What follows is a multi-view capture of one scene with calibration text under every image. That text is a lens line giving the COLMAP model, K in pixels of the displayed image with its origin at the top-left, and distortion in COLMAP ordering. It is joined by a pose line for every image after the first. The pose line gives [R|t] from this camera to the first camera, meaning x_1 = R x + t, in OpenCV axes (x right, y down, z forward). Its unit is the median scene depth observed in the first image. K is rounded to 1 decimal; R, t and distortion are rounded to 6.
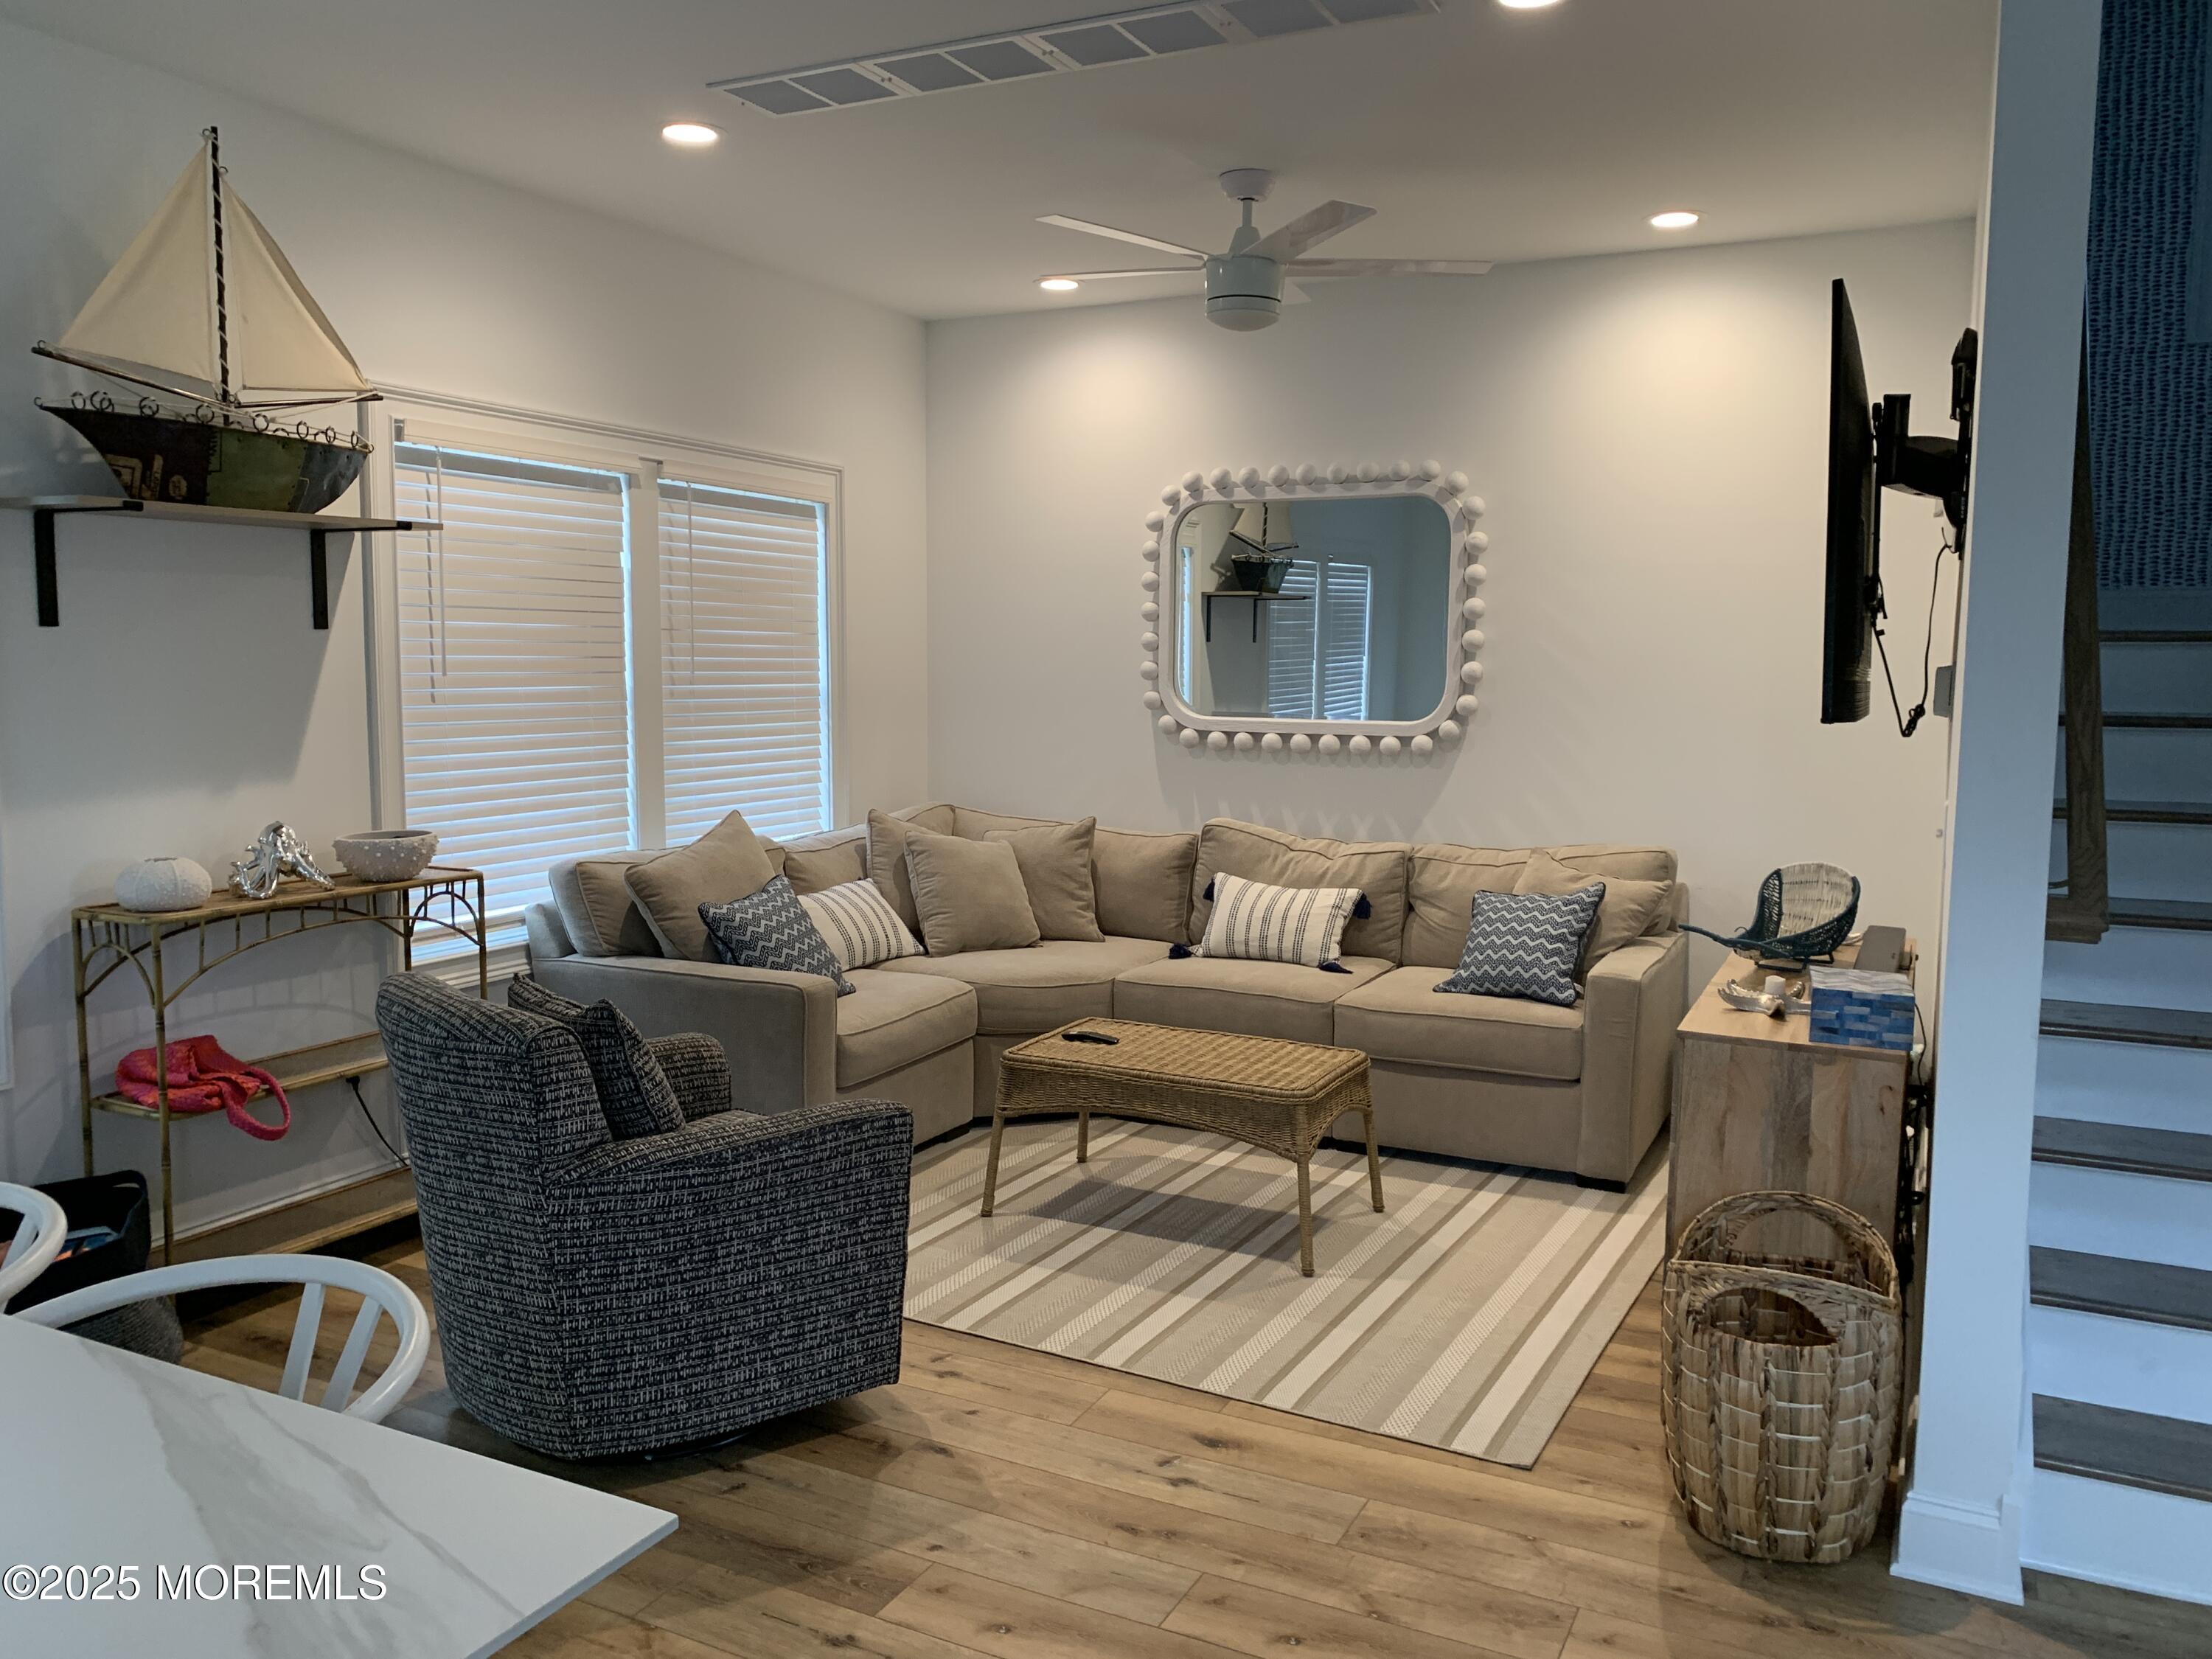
lens RADIAL K [[1736.5, 0, 1110.6], [0, 1736.5, 809.0], [0, 0, 1]] dist [-0.027091, 0.061770]
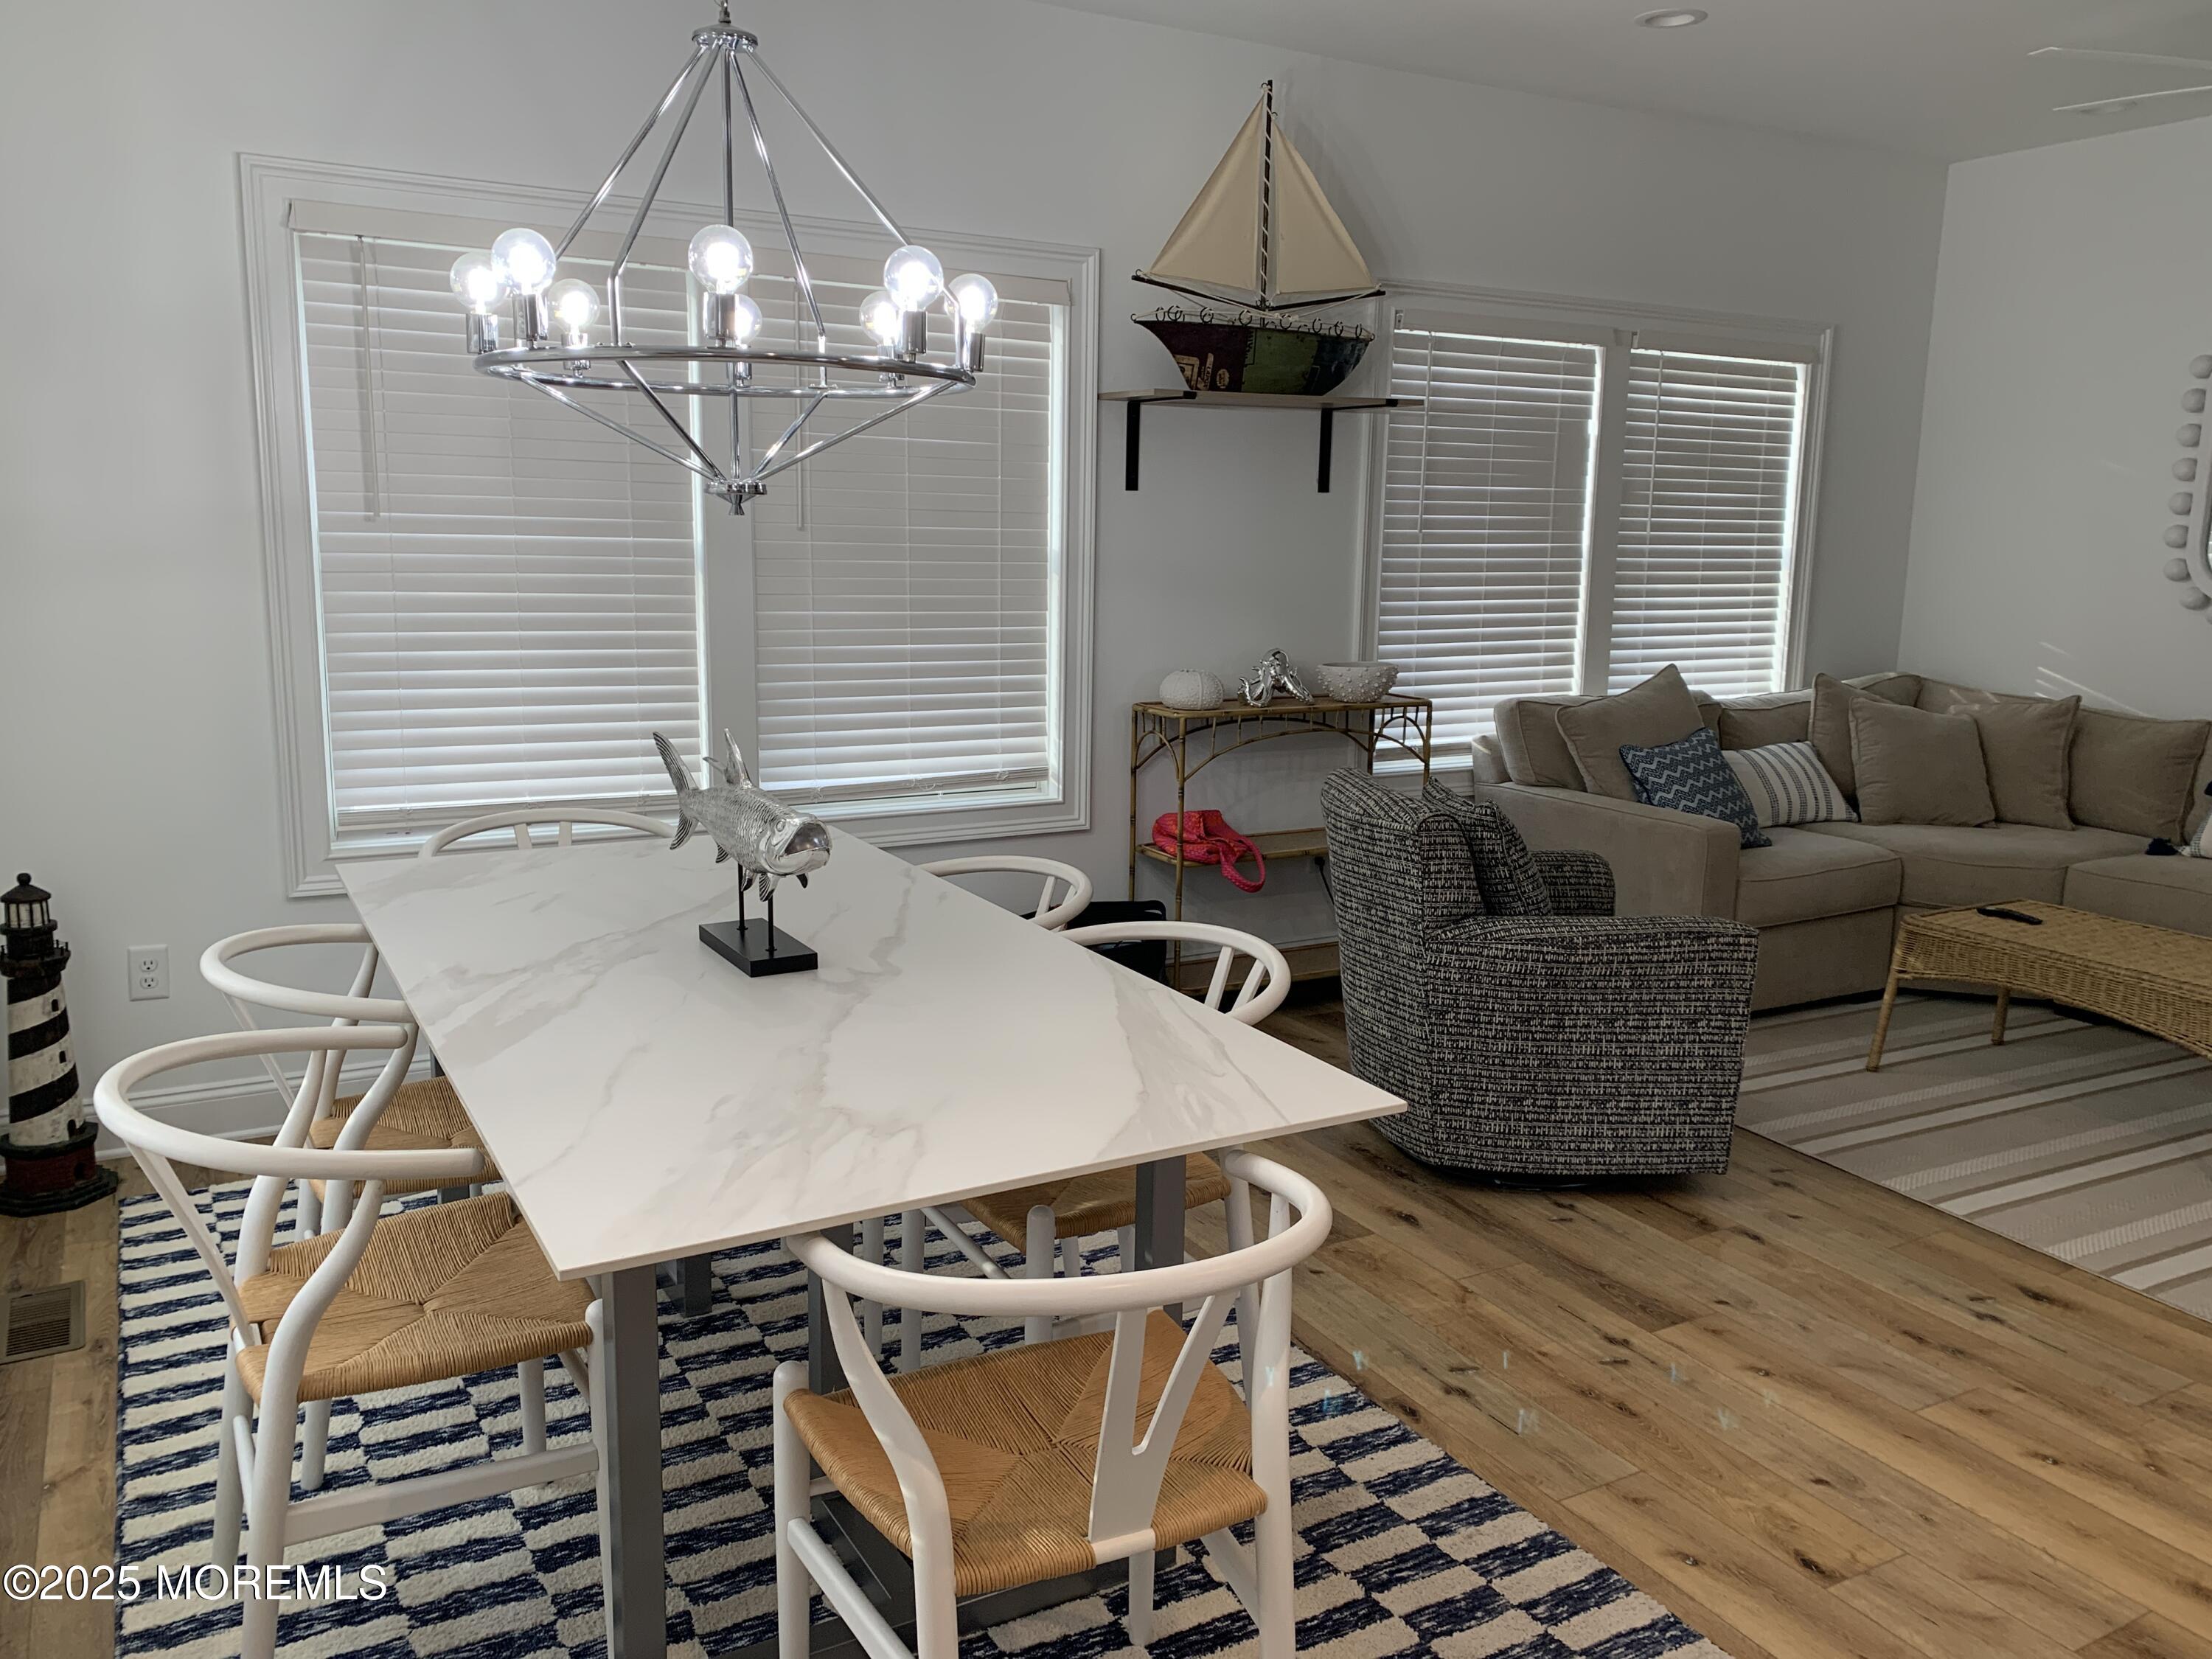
lens RADIAL K [[1692.3, 0, 1106.0], [0, 1692.3, 829.5], [0, 0, 1]] dist [0.036363, 0.001789]
pose [[0.835037, 0.108824, -0.539324, 0.102276], [-0.061162, 0.992529, 0.105574, 0.017700], [0.546783, -0.055172, 0.835455, -0.112825]]
